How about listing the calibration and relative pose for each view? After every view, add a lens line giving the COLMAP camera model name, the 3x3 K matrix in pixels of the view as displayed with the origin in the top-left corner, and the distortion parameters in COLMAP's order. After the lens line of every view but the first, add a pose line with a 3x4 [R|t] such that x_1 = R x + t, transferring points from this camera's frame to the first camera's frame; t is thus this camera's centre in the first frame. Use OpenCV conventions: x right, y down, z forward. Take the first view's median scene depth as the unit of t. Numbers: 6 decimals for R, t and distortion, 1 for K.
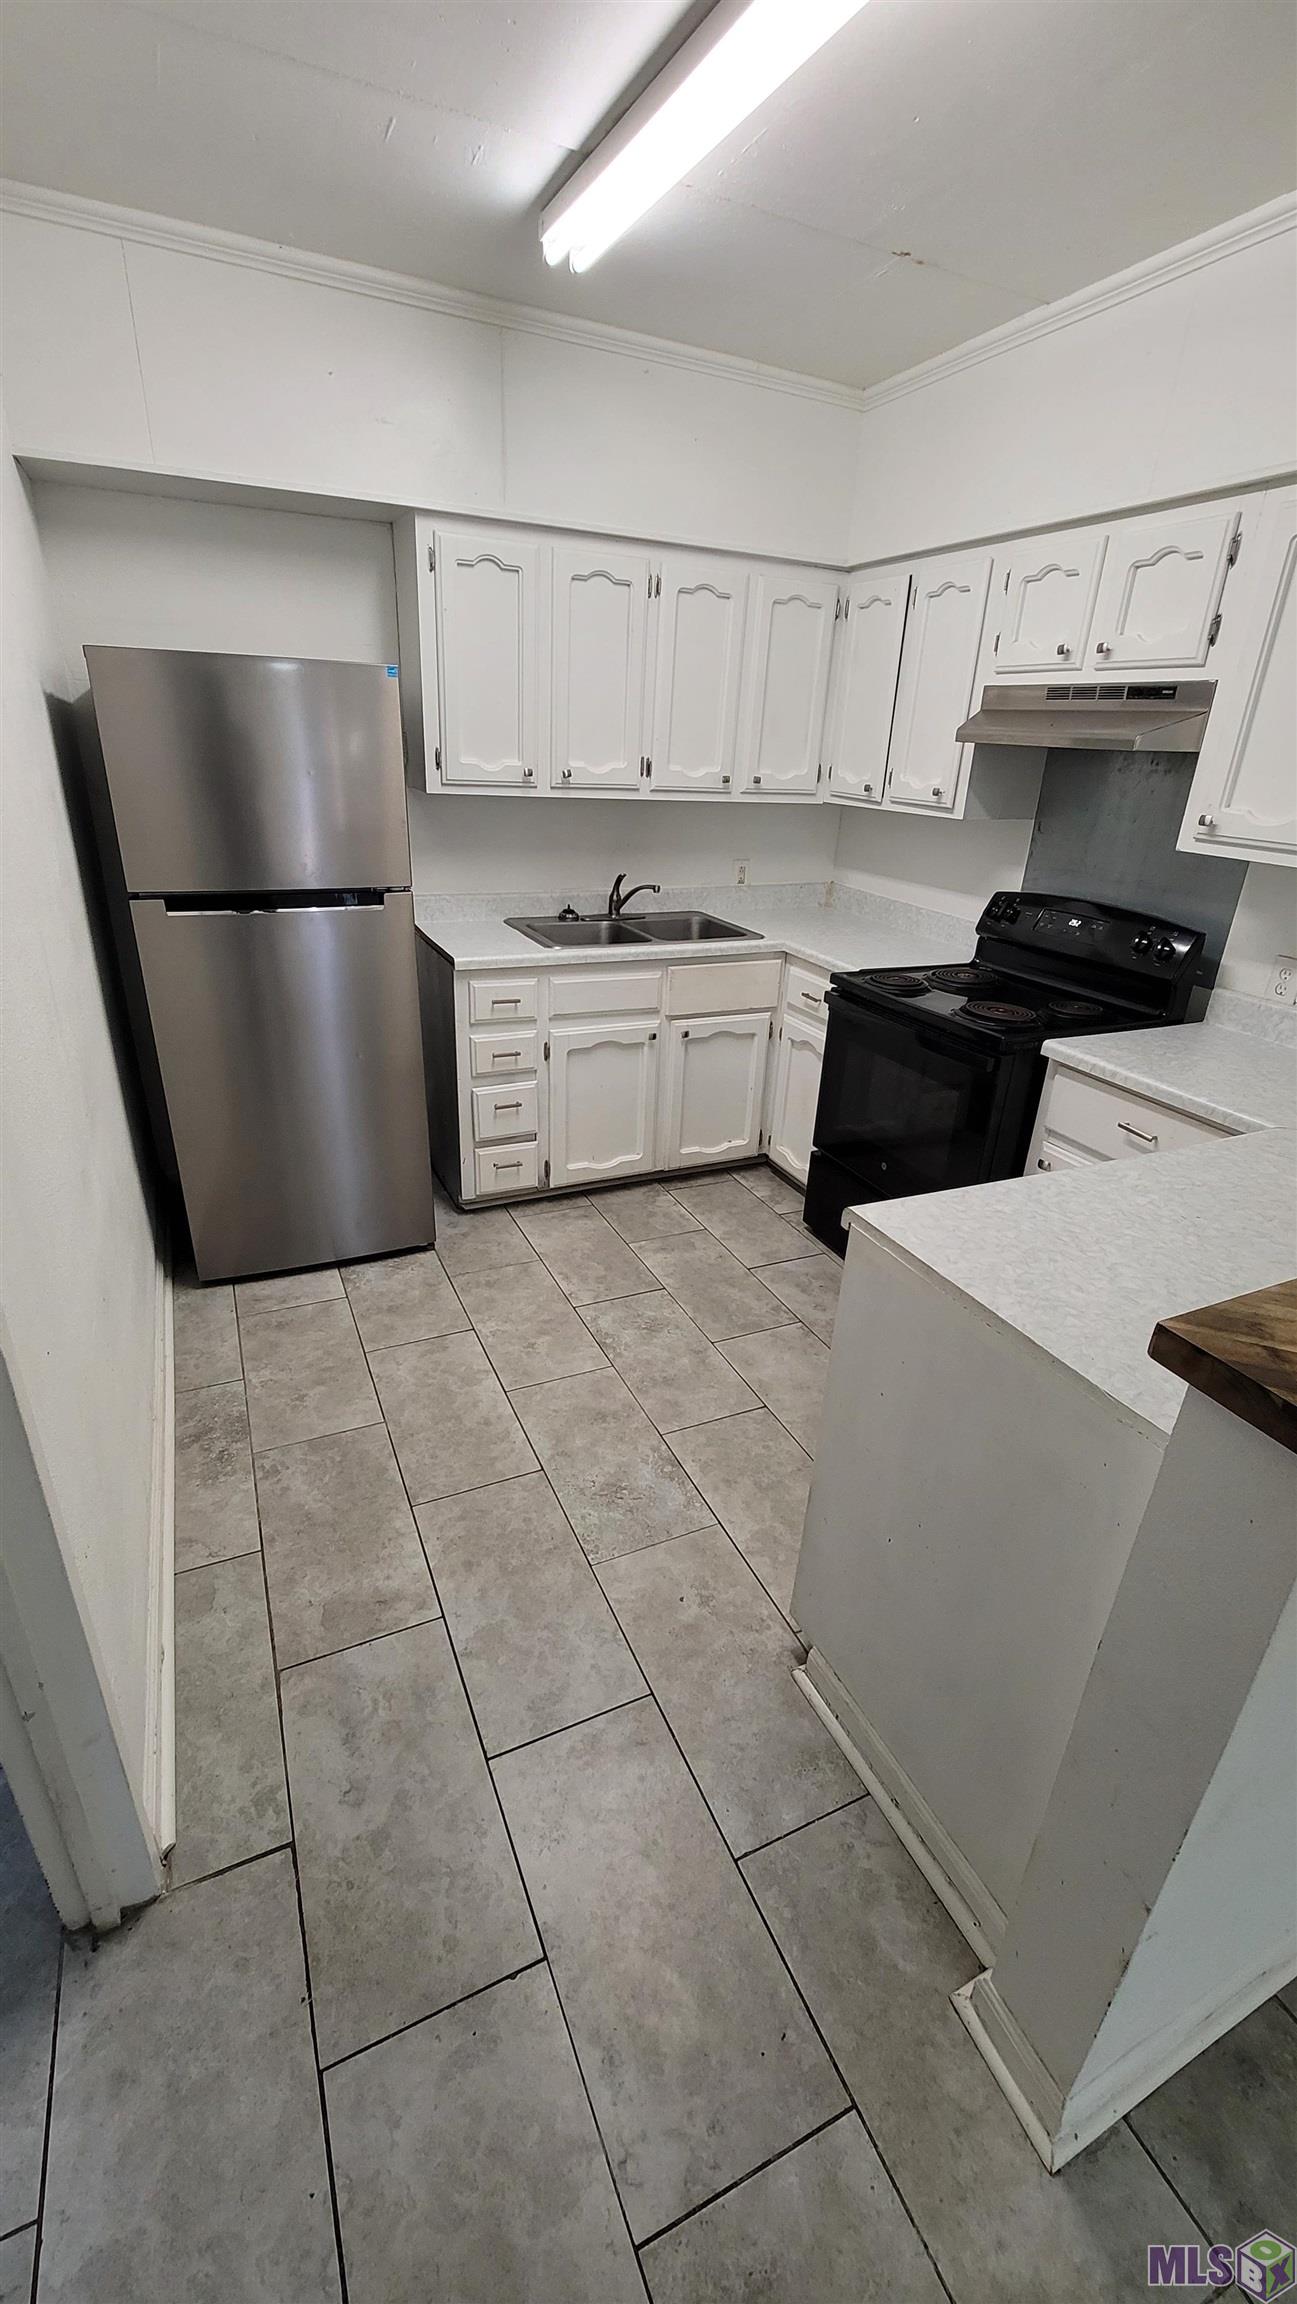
lens RADIAL K [[932.1, 0, 640.6], [0, 932.1, 1151.2], [0, 0, 1]] dist [-0.010773, 0.000157]
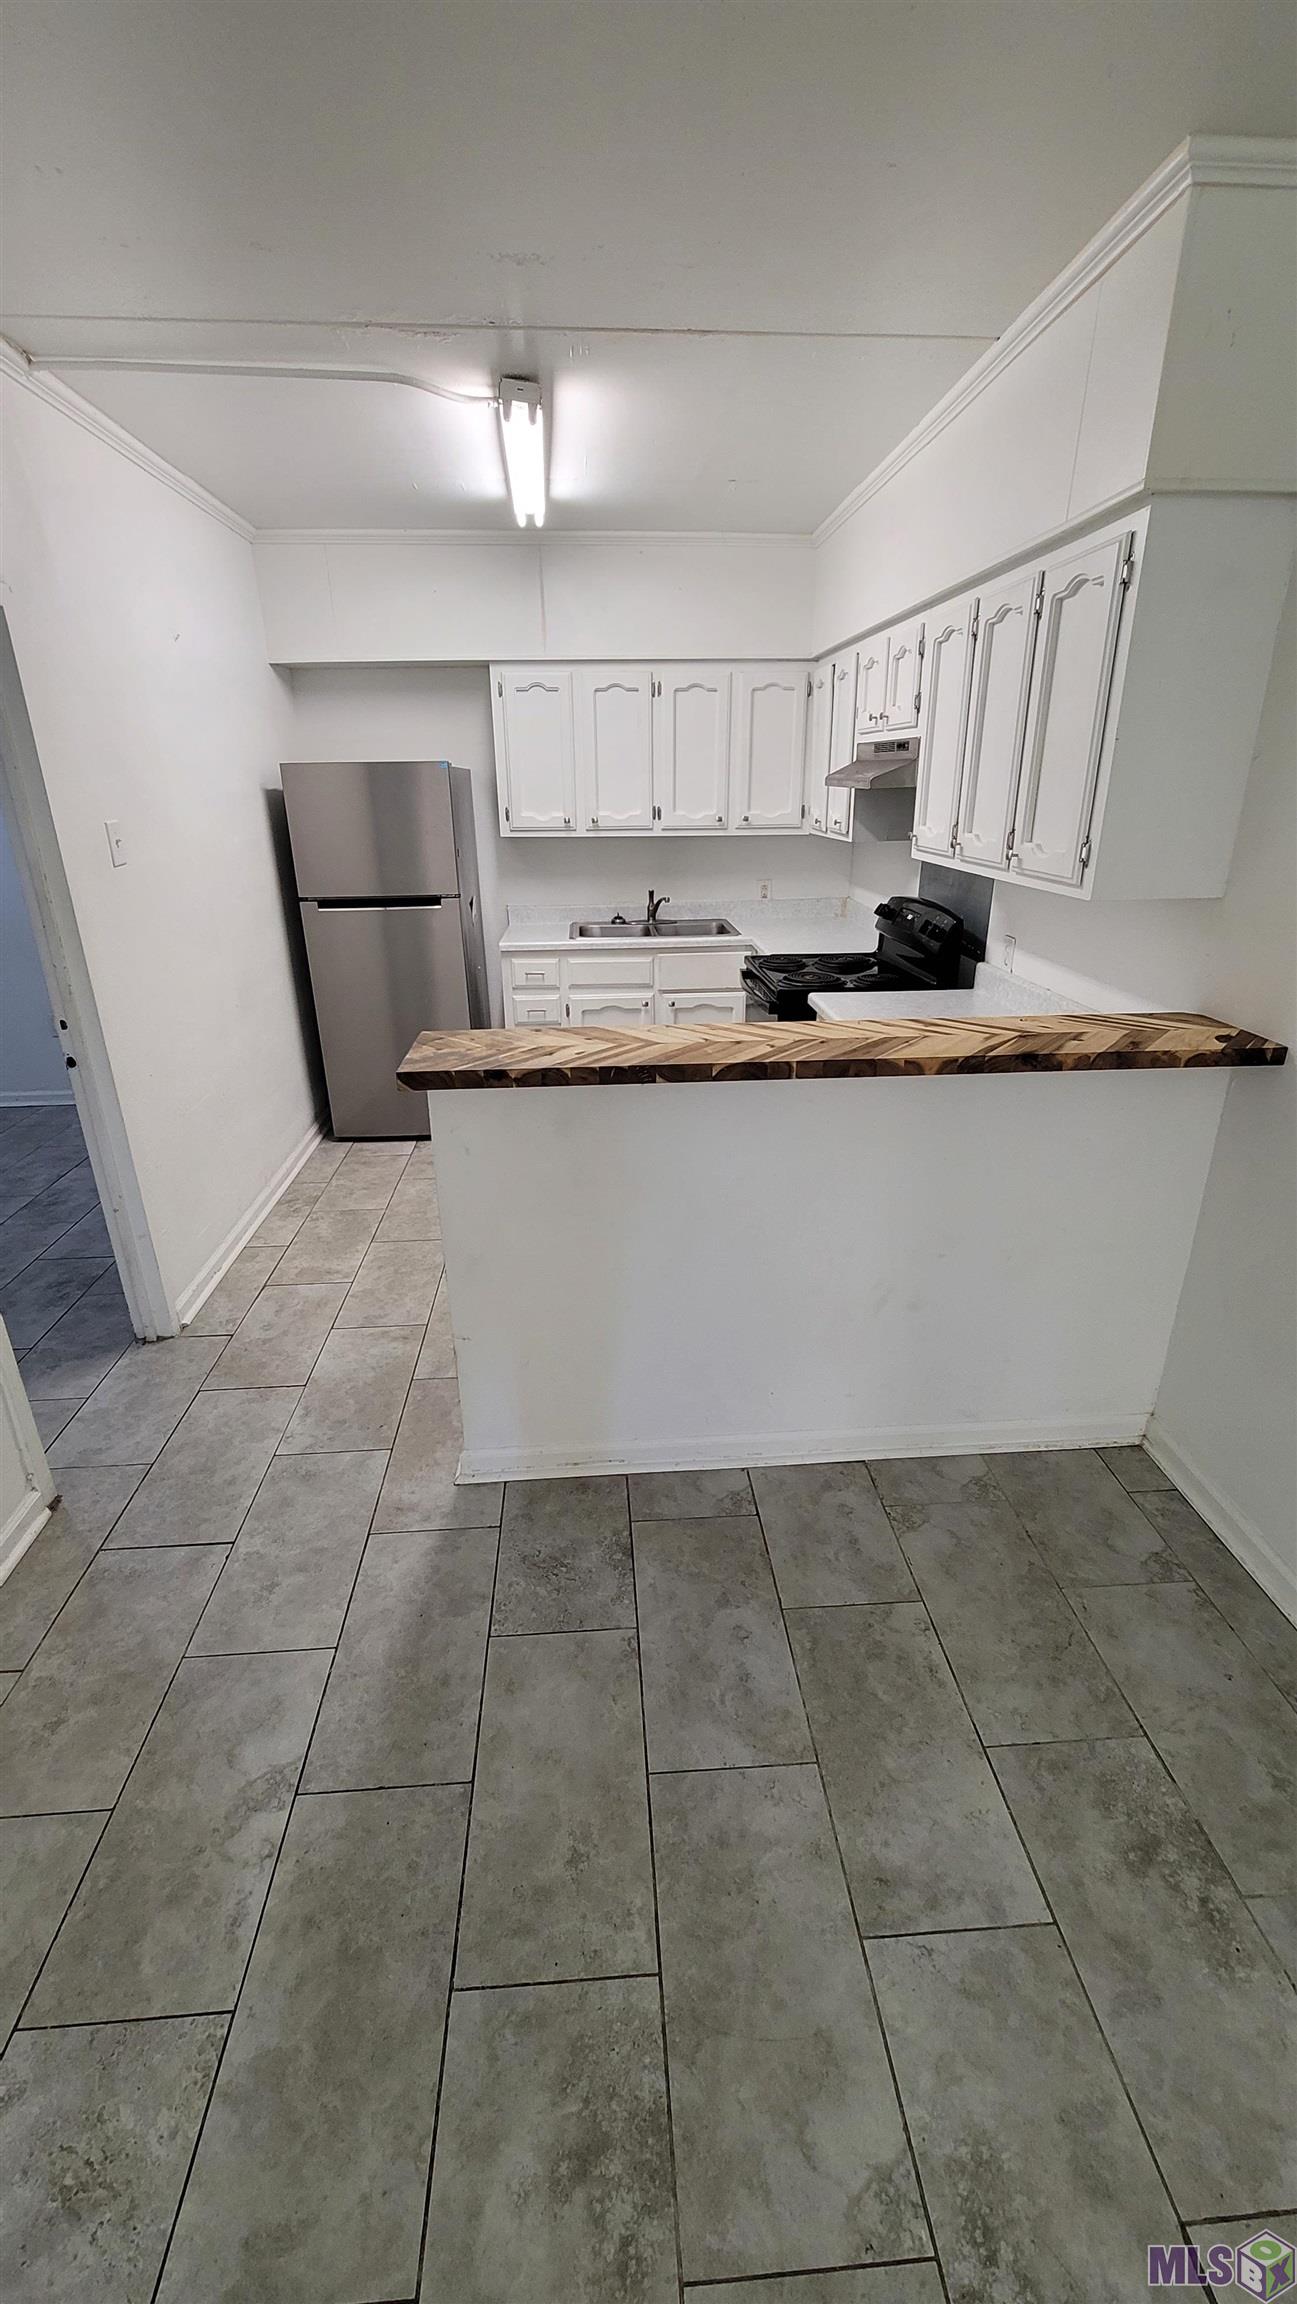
lens RADIAL K [[932.1, 0, 640.6], [0, 932.1, 1151.2], [0, 0, 1]] dist [-0.010773, 0.000157]
pose [[0.931978, 0.084067, -0.352633, 0.553992], [-0.098859, 0.994809, -0.024114, 0.138894], [0.348775, 0.057335, 0.935451, -0.310437]]
